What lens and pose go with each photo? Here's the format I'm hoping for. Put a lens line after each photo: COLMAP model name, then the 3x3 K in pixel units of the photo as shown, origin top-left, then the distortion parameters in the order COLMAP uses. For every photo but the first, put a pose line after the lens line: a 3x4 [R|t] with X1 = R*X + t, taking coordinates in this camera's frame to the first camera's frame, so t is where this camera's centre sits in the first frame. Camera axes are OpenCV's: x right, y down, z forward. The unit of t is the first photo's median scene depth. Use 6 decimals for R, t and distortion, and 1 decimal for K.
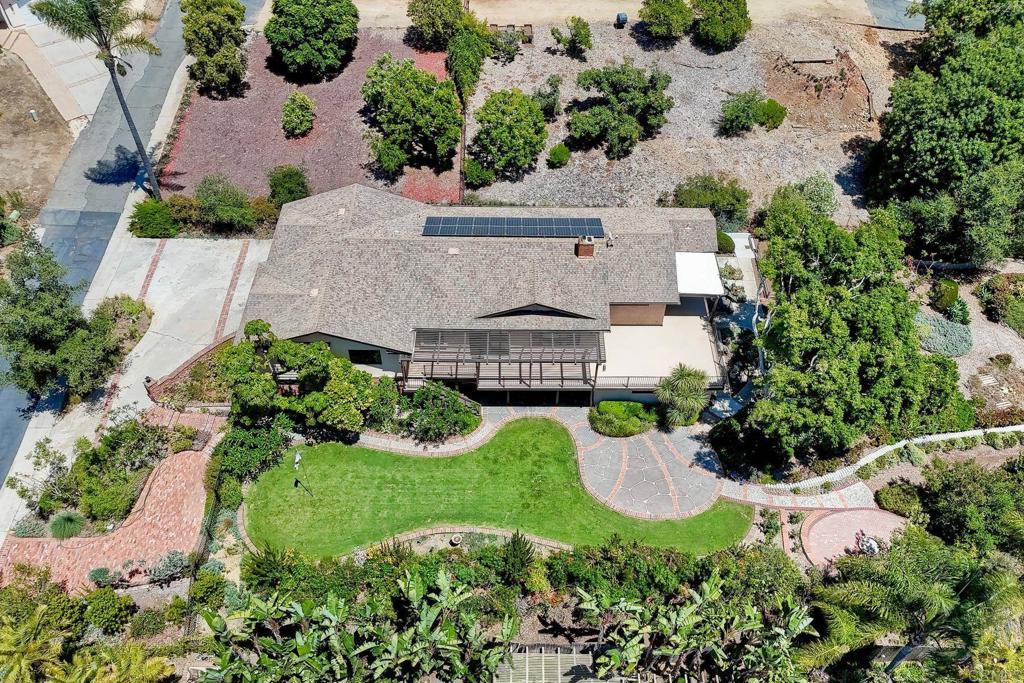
lens RADIAL K [[825.5, 0, 506.9], [0, 825.5, 395.6], [0, 0, 1]] dist [0.064943, -0.036372]
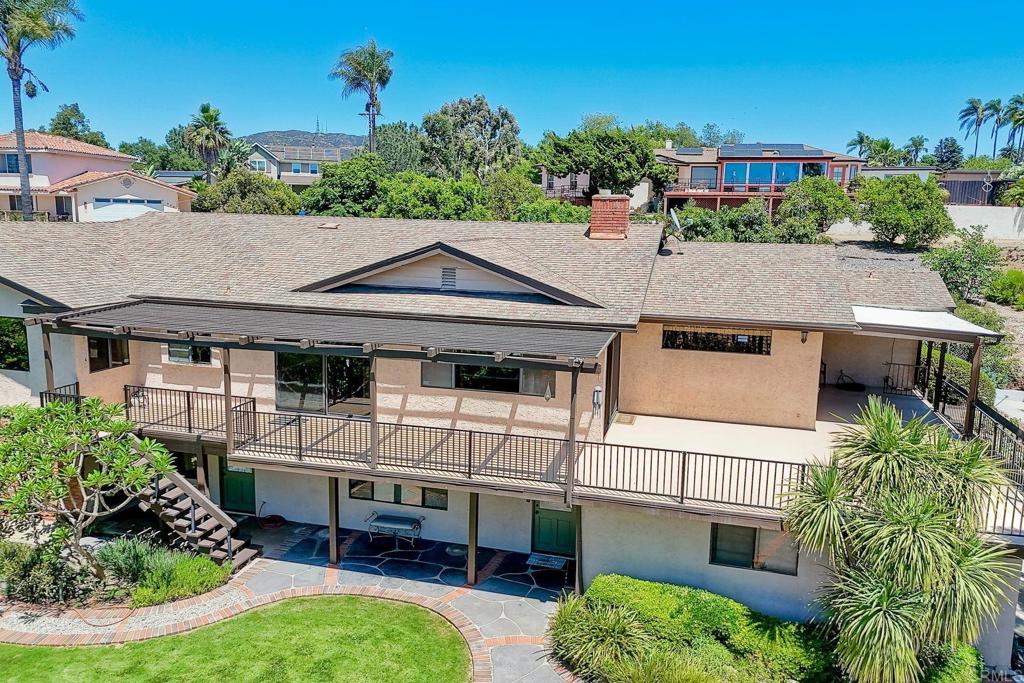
lens RADIAL K [[766.6, 0, 509.2], [0, 766.6, 321.4], [0, 0, 1]] dist [0.050760, -0.022758]
pose [[0.965456, 0.054013, -0.254905, 0.150529], [-0.205649, 0.758697, -0.618133, 0.119242], [0.160008, 0.649201, 0.743596, 0.739463]]
